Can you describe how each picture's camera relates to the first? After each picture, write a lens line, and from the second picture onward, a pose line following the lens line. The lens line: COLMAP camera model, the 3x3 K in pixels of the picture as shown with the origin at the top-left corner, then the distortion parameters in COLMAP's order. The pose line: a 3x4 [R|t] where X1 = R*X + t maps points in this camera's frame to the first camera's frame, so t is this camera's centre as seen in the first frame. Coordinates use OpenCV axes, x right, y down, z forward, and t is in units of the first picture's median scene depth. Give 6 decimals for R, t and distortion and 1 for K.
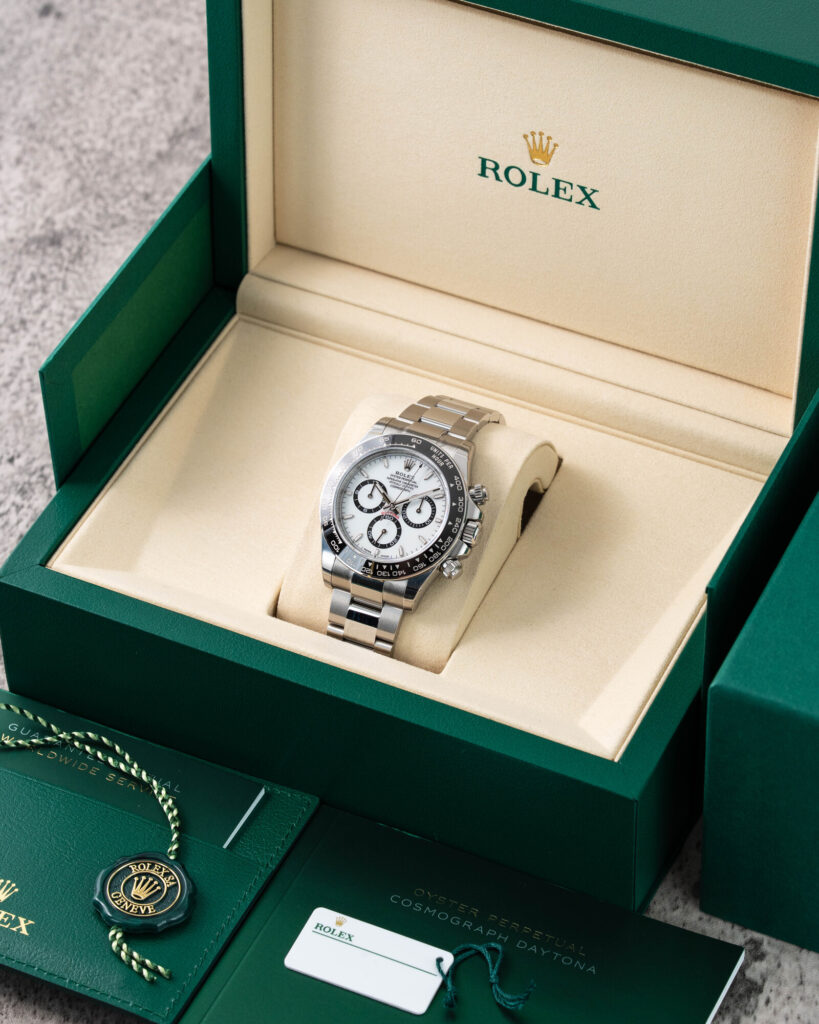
lens RADIAL K [[5204.0, 0, 409.3], [0, 5204.0, 511.6], [0, 0, 1]] dist [0.135166, 0.000000]
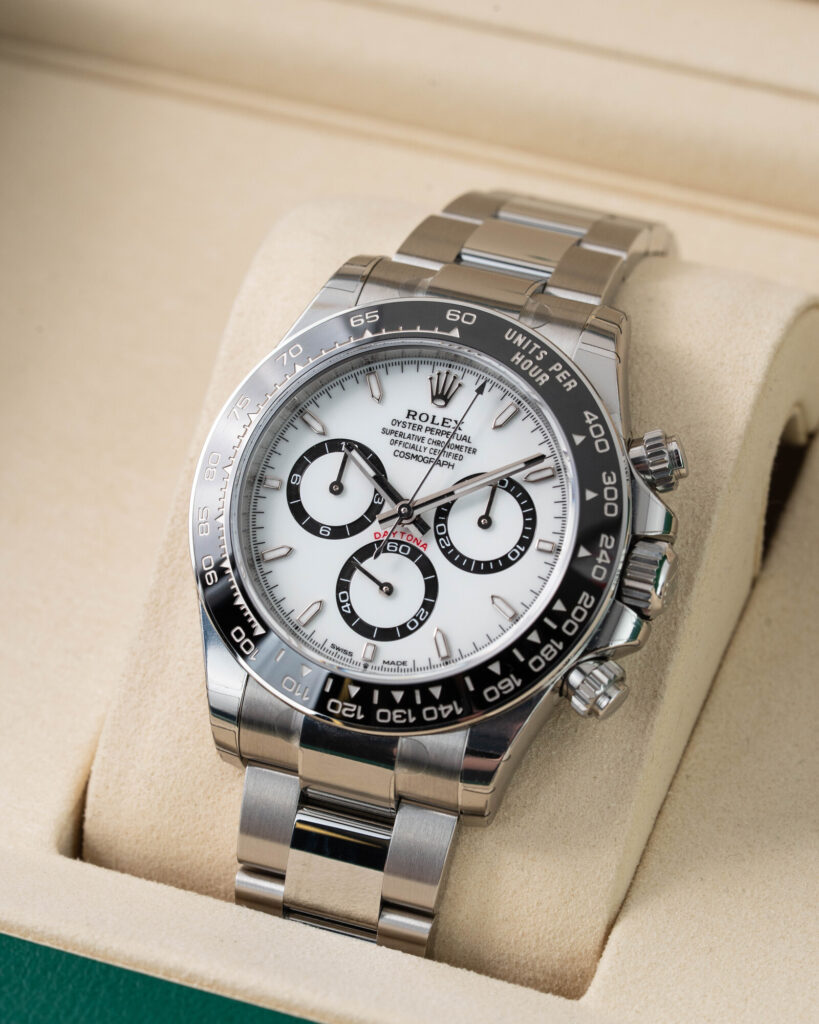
lens RADIAL K [[5204.0, 0, 407.6], [0, 5204.0, 512.8], [0, 0, 1]] dist [0.135166, 0.000000]
pose [[0.996398, -0.070376, 0.047313, -0.019088], [0.070042, 0.997506, 0.008686, -0.004006], [-0.047806, -0.005341, 0.998842, 0.661266]]
